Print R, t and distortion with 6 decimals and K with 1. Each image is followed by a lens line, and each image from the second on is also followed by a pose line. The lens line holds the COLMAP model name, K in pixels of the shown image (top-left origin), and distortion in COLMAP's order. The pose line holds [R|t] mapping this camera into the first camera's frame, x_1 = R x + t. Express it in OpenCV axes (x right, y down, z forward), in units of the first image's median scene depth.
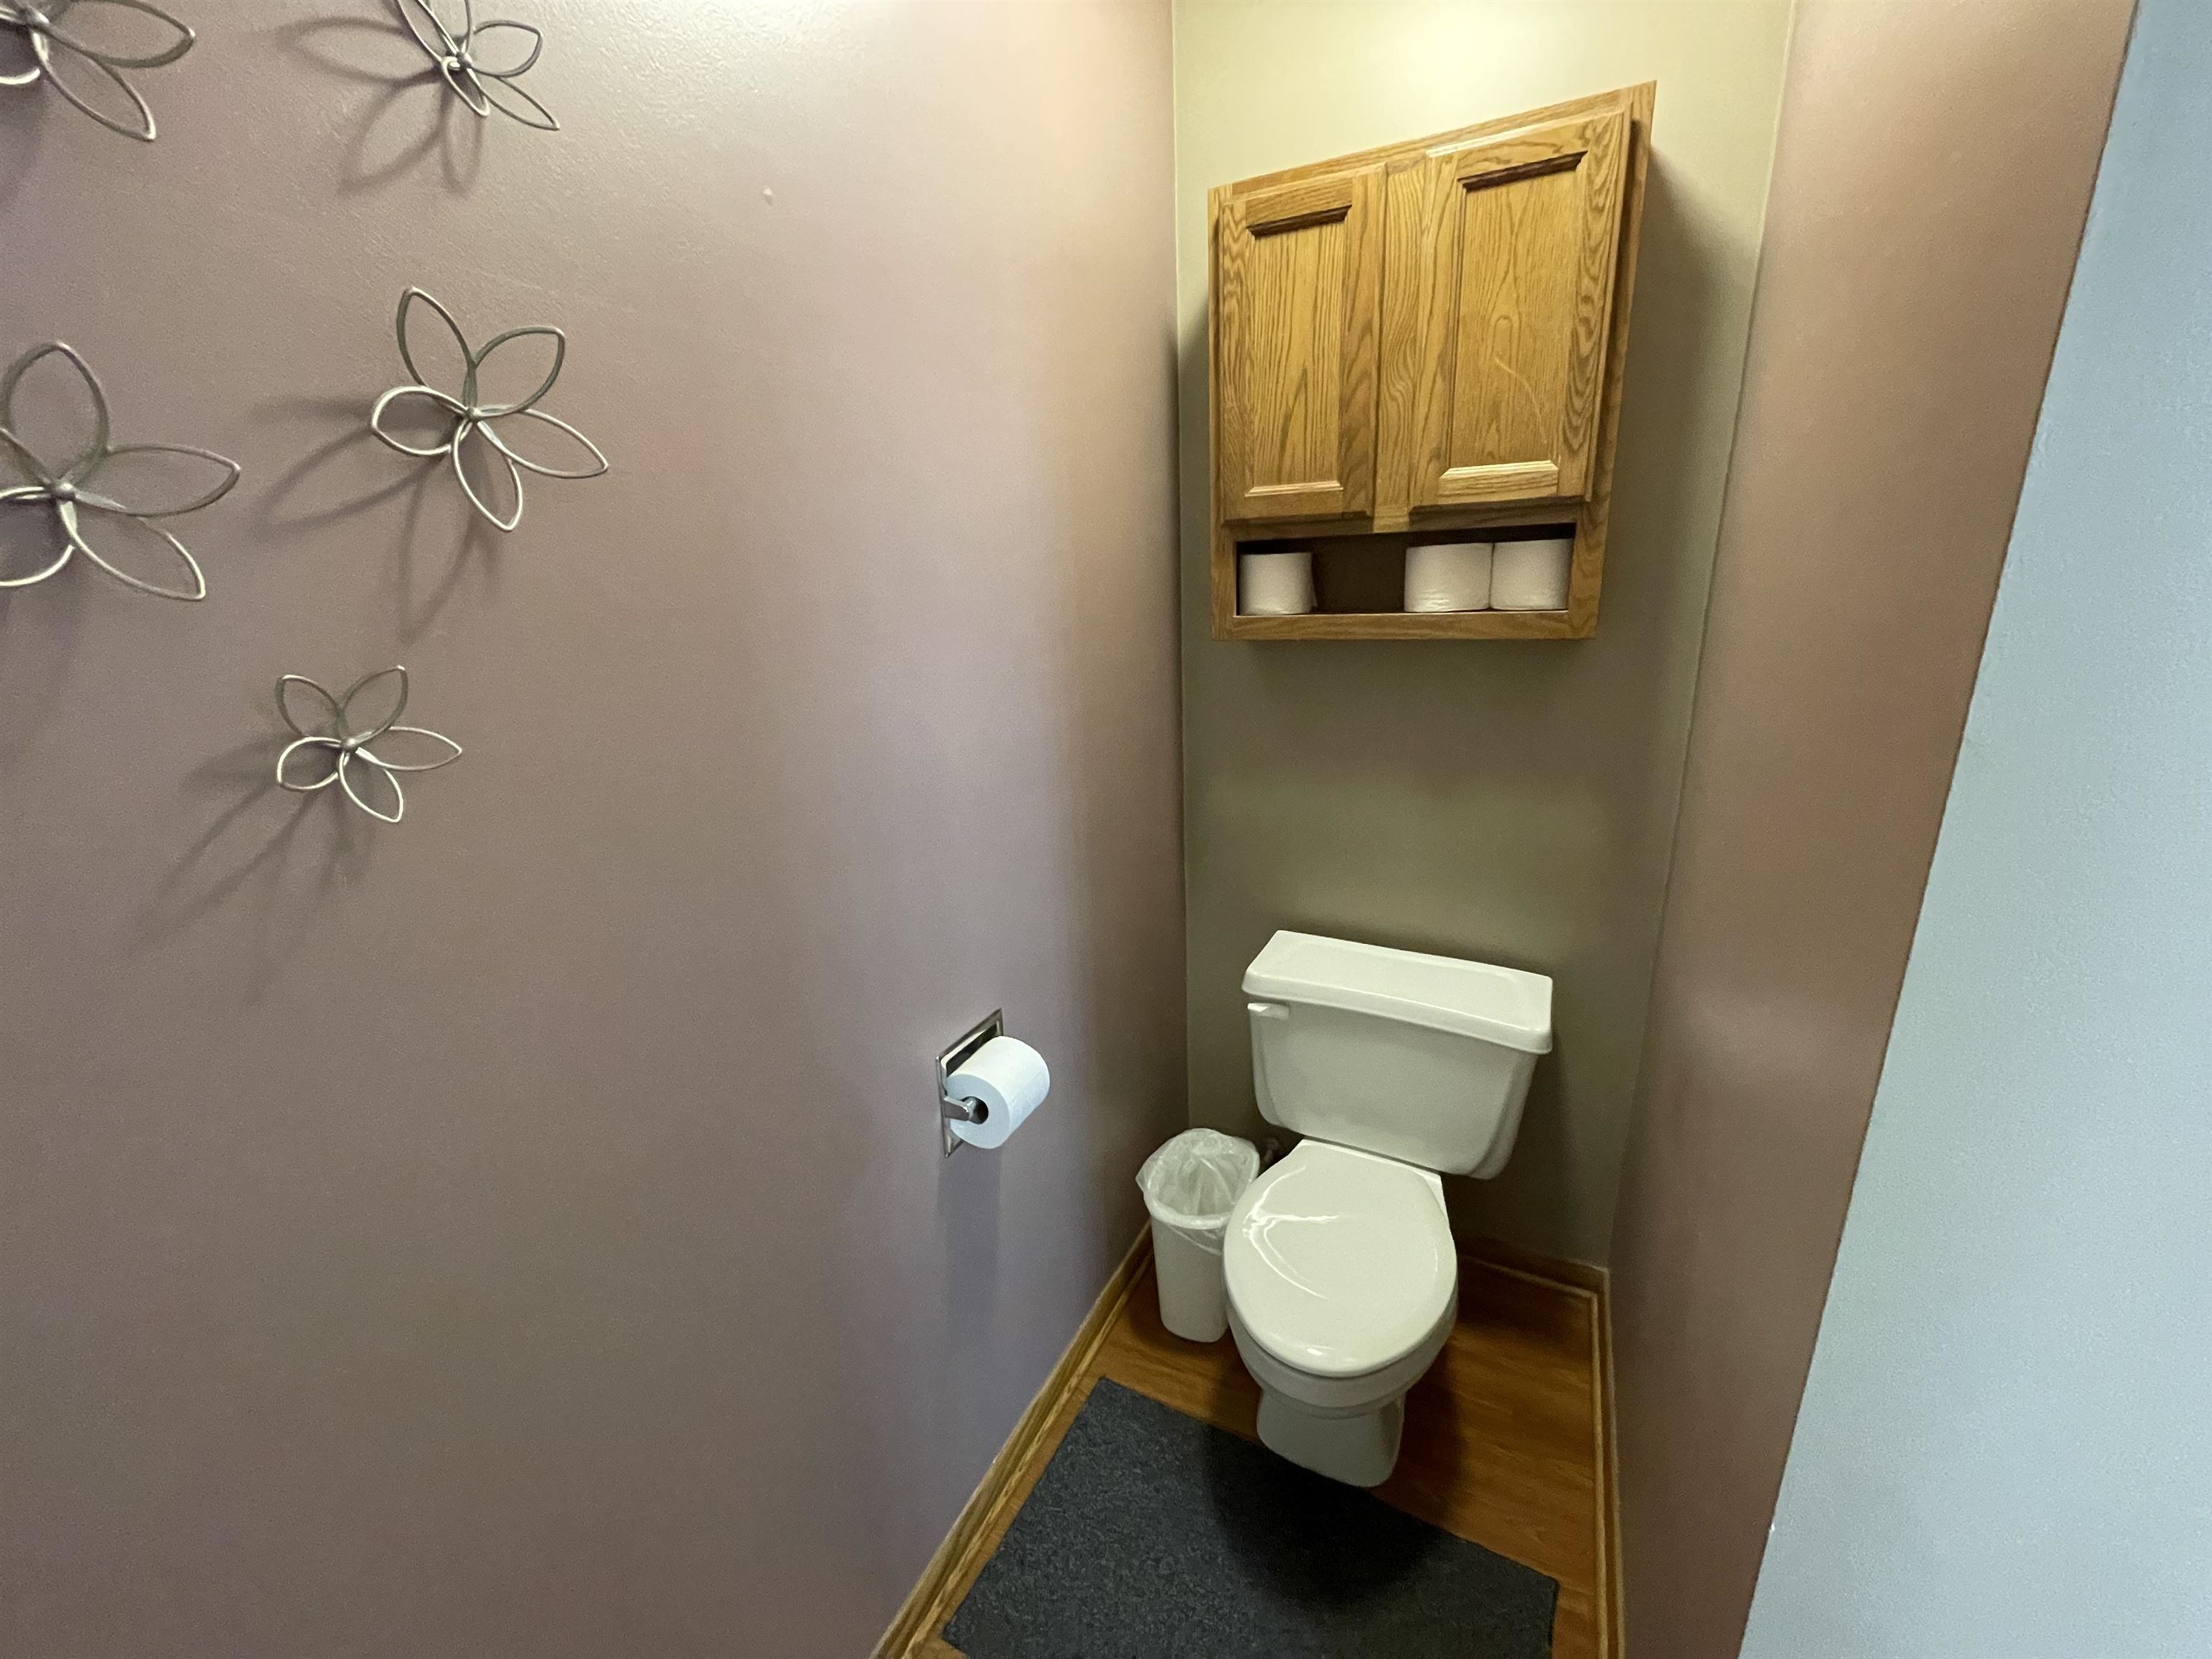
lens RADIAL K [[886.6, 0, 1101.7], [0, 886.6, 837.3], [0, 0, 1]] dist [-0.002571, -0.000270]
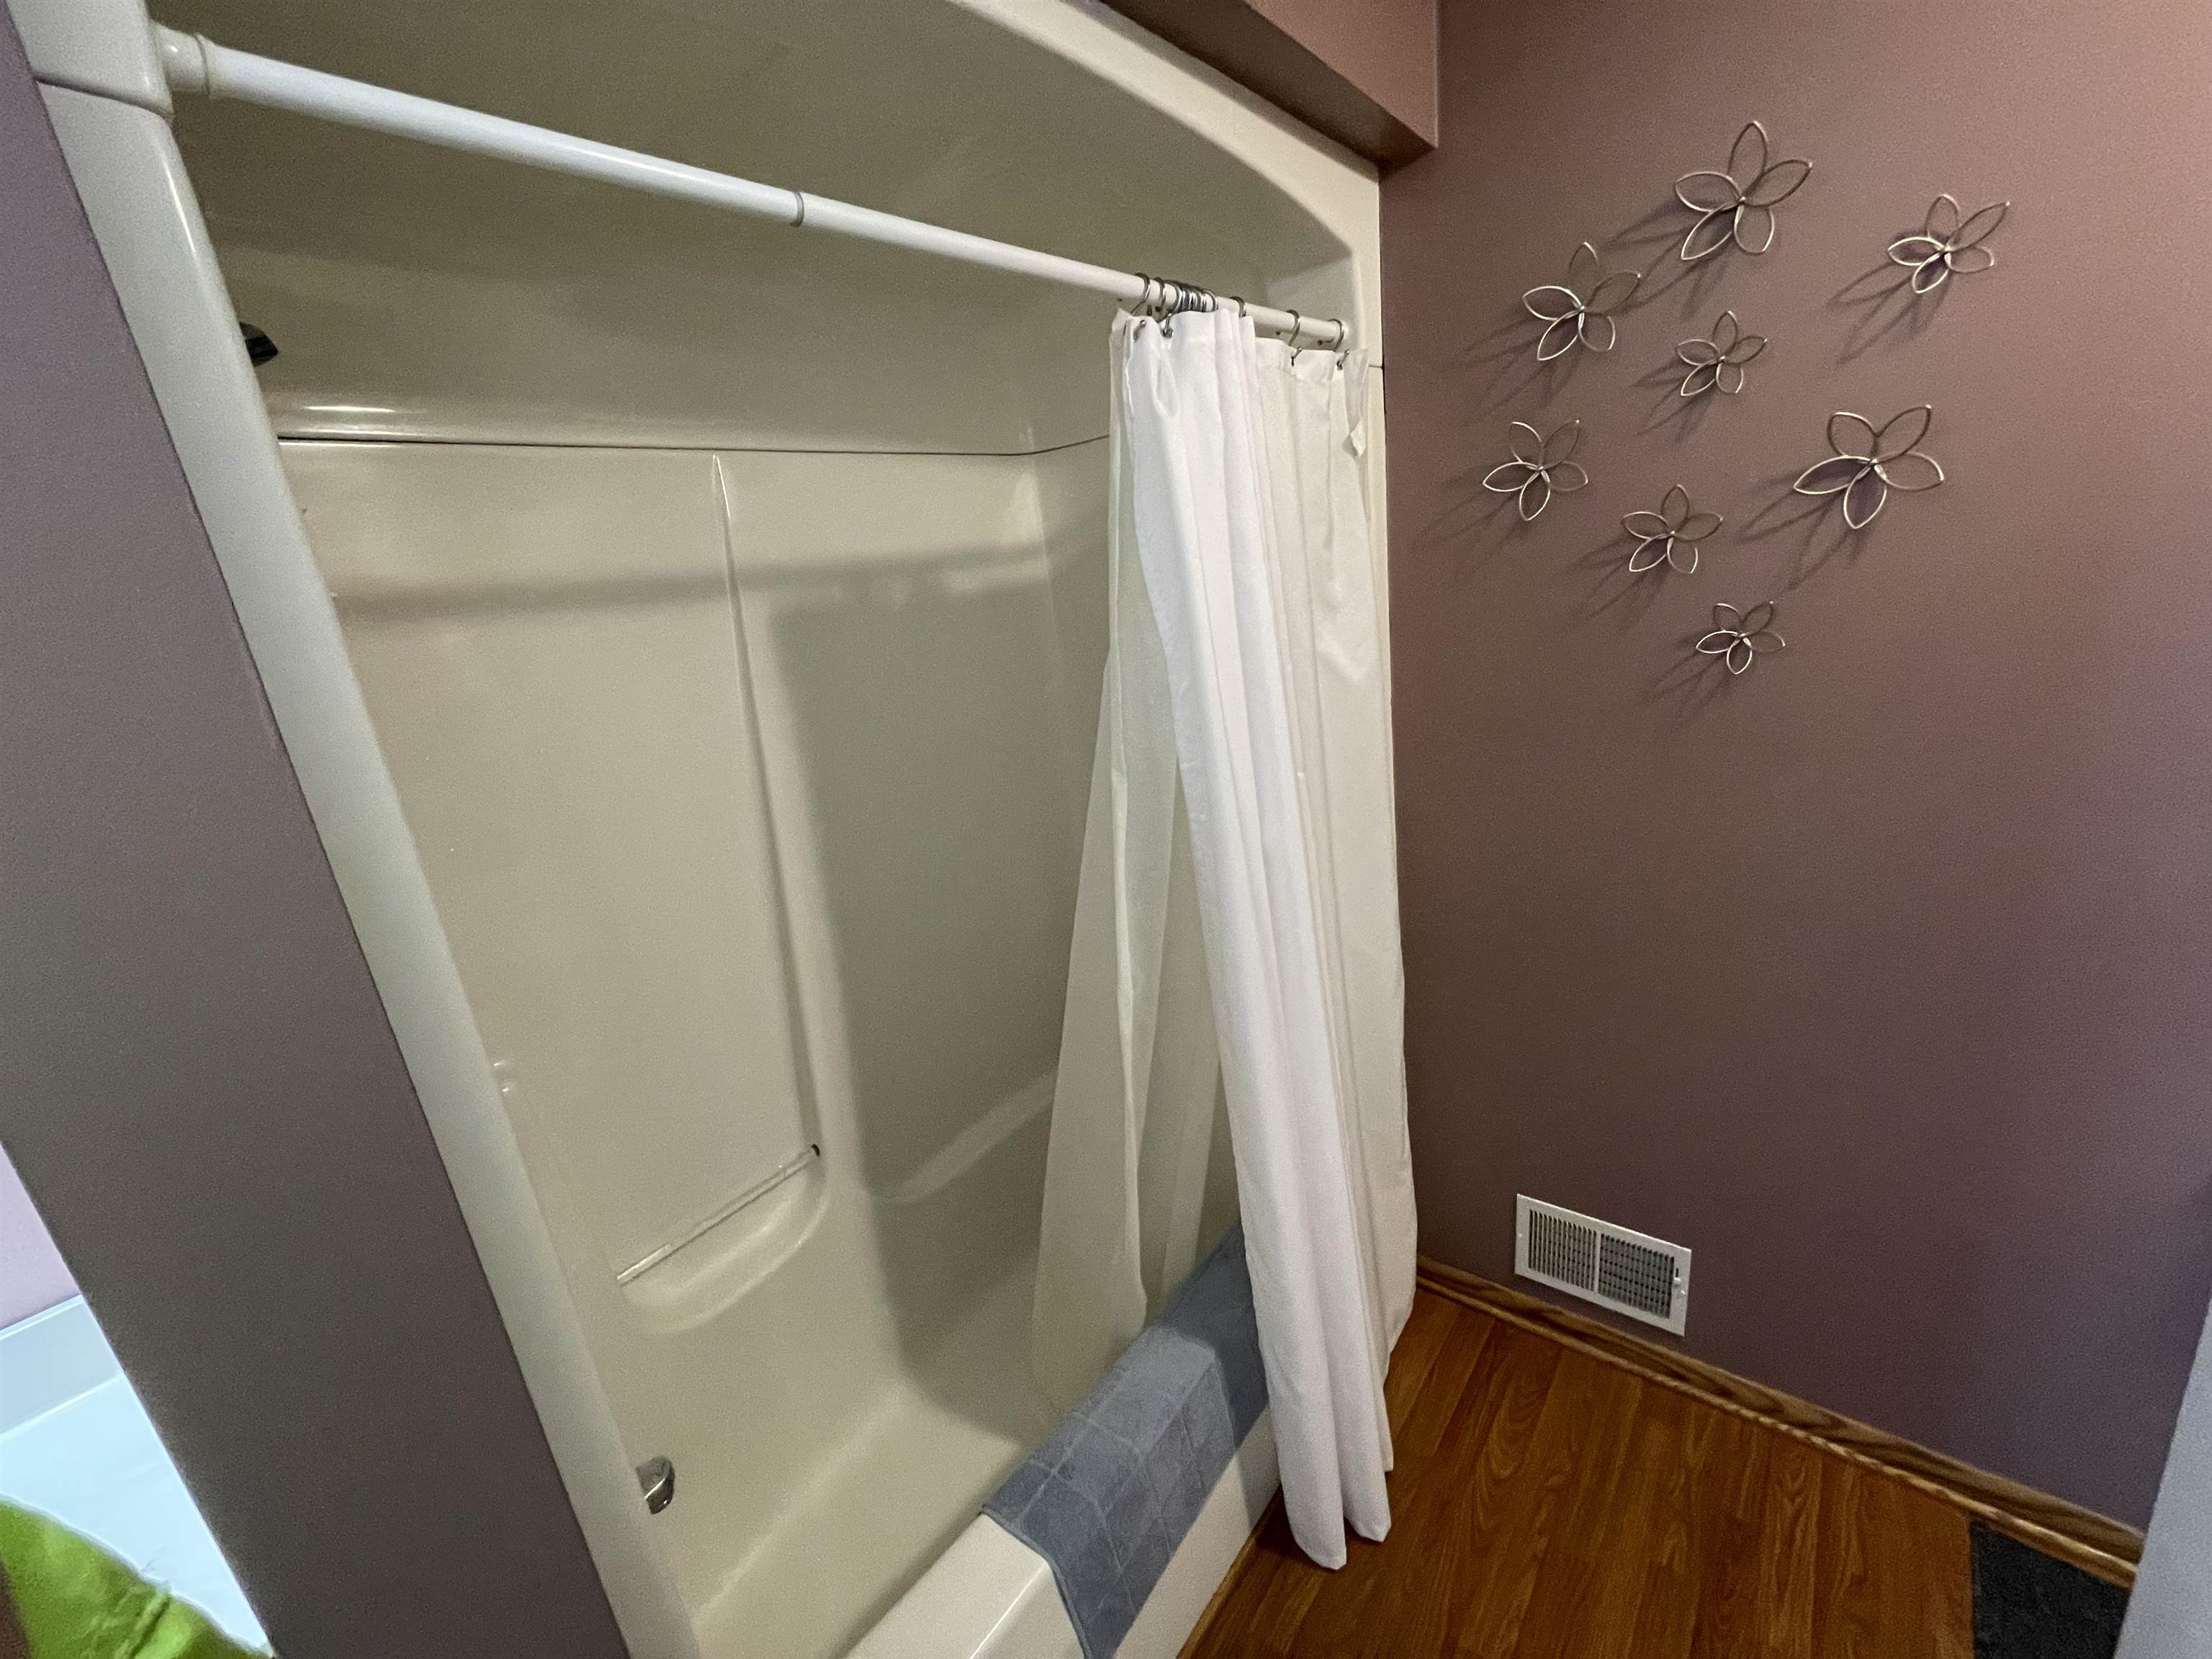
lens RADIAL K [[886.6, 0, 1102.8], [0, 886.6, 832.5], [0, 0, 1]] dist [-0.002571, -0.000270]
pose [[-0.185191, 0.334601, -0.923984, 1.574120], [-0.151556, 0.919274, 0.363271, -0.208317], [0.970945, 0.207310, -0.119530, -0.165118]]
